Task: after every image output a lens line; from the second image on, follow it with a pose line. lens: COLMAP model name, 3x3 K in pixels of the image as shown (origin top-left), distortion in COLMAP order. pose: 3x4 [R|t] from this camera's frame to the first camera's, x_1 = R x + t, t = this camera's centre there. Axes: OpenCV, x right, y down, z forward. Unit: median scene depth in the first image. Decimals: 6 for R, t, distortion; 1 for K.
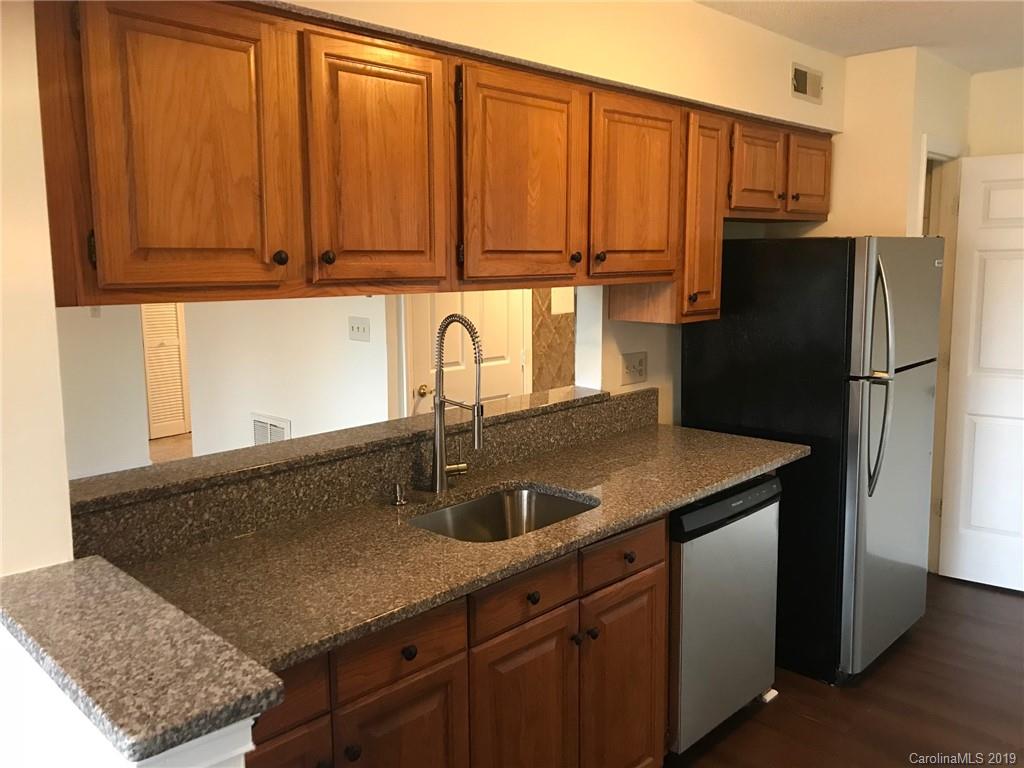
lens RADIAL K [[846.1, 0, 506.1], [0, 846.1, 377.1], [0, 0, 1]] dist [0.074951, -0.006656]
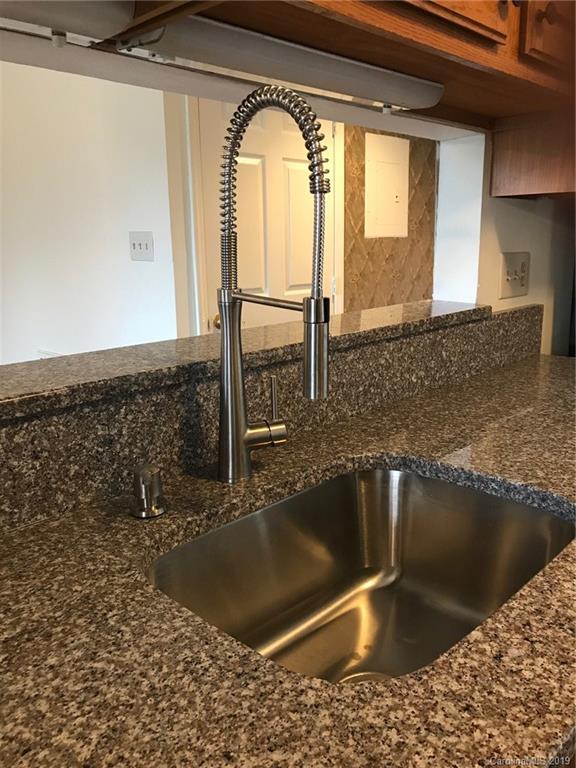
lens RADIAL K [[634.6, 0, 295.0], [0, 634.6, 385.7], [0, 0, 1]] dist [0.074951, -0.006656]
pose [[0.999981, -0.006041, 0.001290, -0.040654], [0.005911, 0.996437, 0.084128, 0.045251], [-0.001793, -0.084119, 0.996454, 0.605415]]
